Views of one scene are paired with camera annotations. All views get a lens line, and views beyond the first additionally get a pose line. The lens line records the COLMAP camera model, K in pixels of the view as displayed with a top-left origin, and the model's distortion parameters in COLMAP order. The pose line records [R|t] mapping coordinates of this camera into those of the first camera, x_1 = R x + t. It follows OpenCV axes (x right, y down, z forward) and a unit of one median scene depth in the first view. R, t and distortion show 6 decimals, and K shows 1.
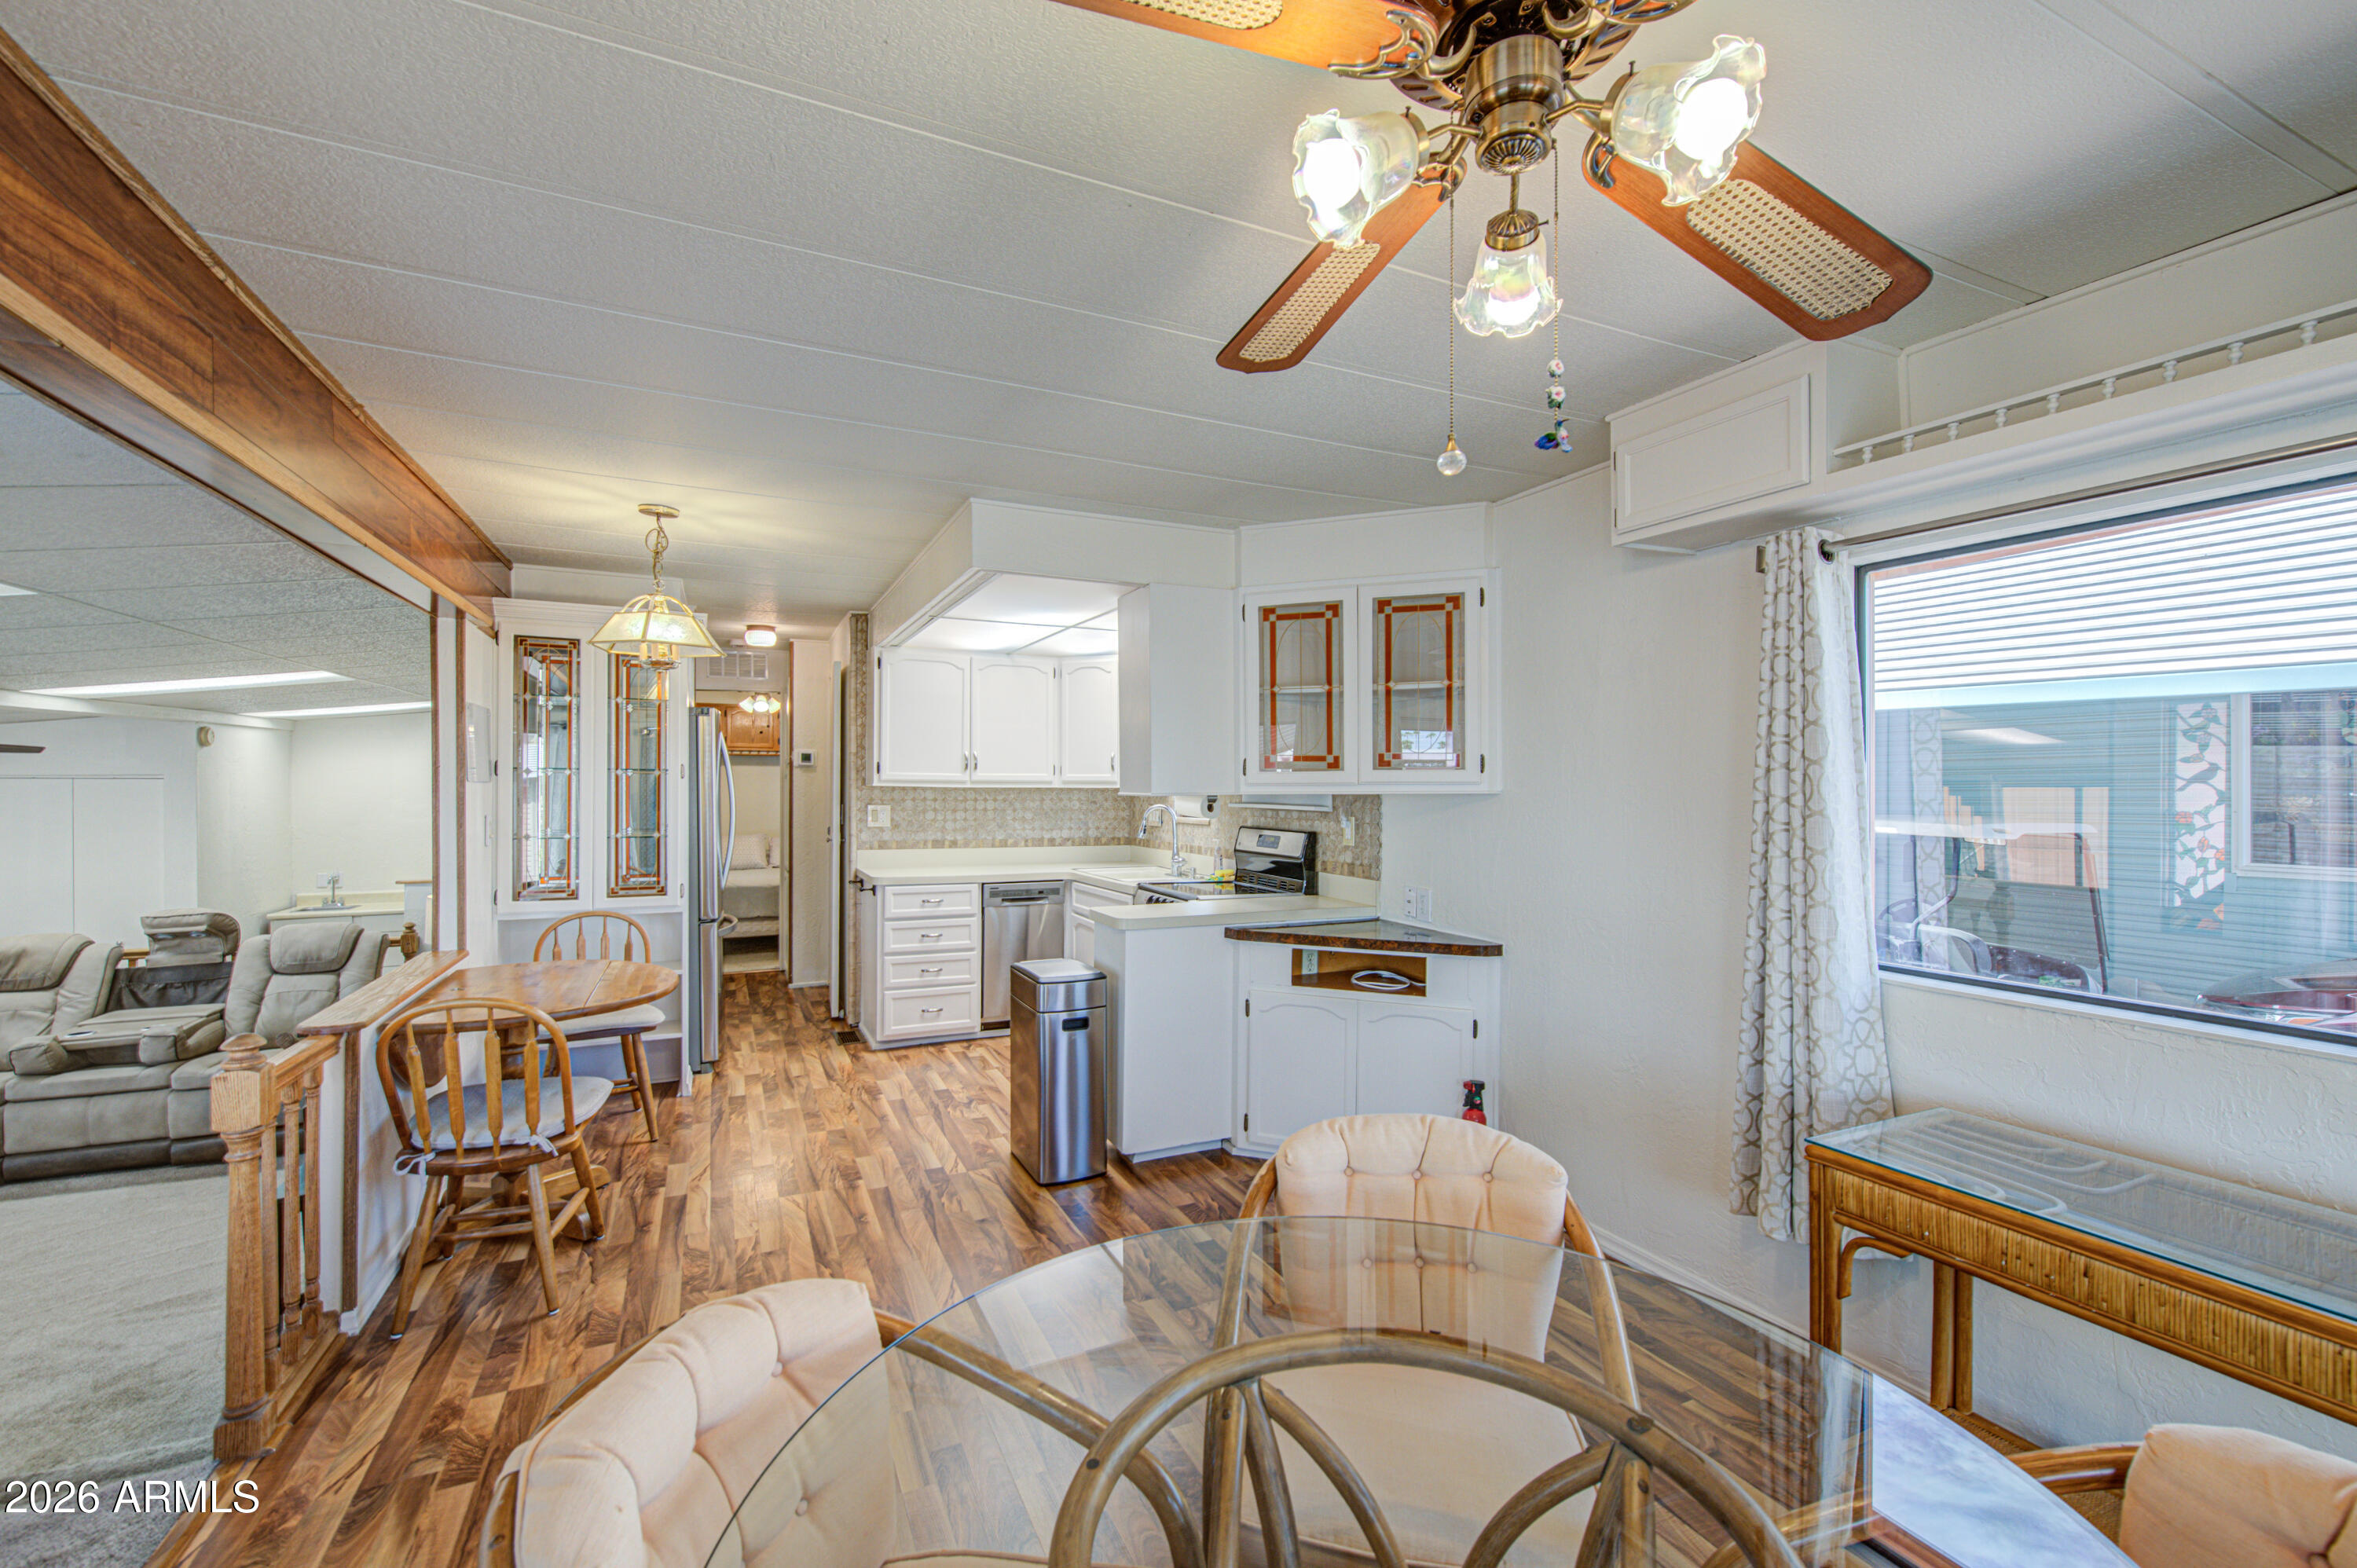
lens RADIAL K [[1001.9, 0, 1183.9], [0, 1001.9, 792.2], [0, 0, 1]] dist [-0.000089, 0.000371]
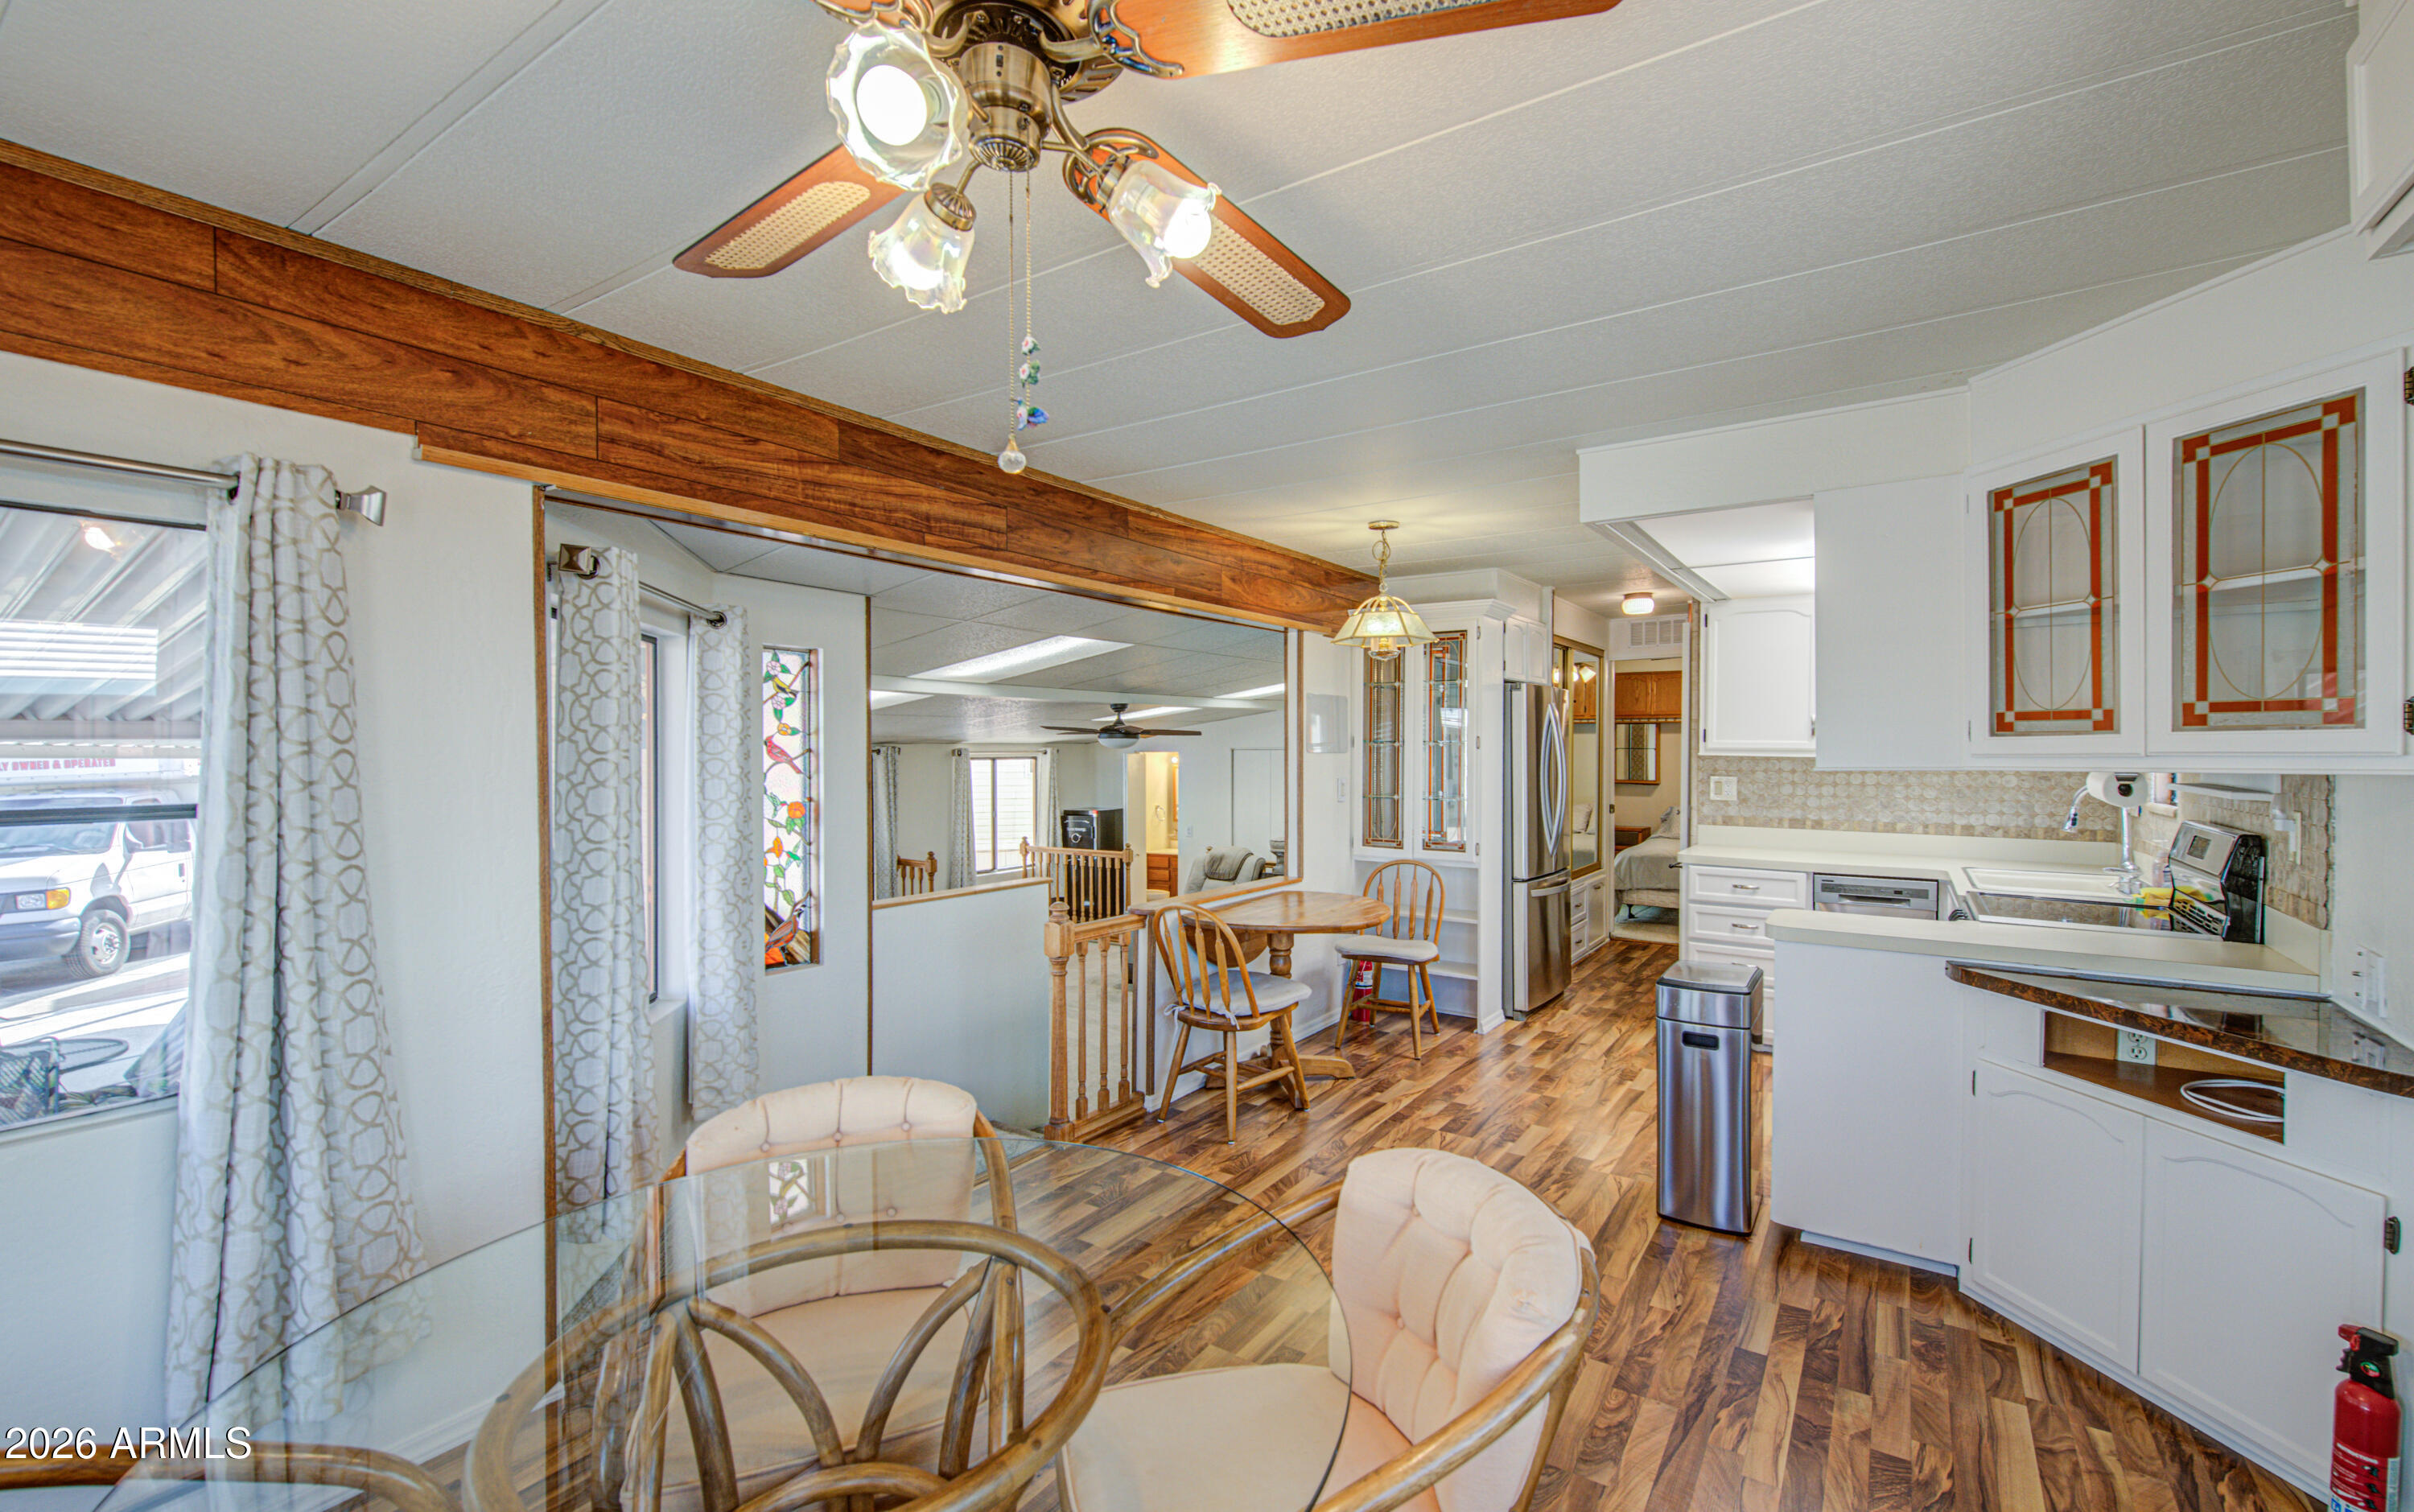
lens RADIAL K [[1029.2, 0, 1204.8], [0, 1029.2, 762.3], [0, 0, 1]] dist [0.000345, -0.000227]
pose [[0.496828, 0.007576, -0.867816, 0.301546], [-0.004425, 0.999971, 0.006196, -0.003913], [0.867838, 0.000761, 0.496847, 0.145689]]
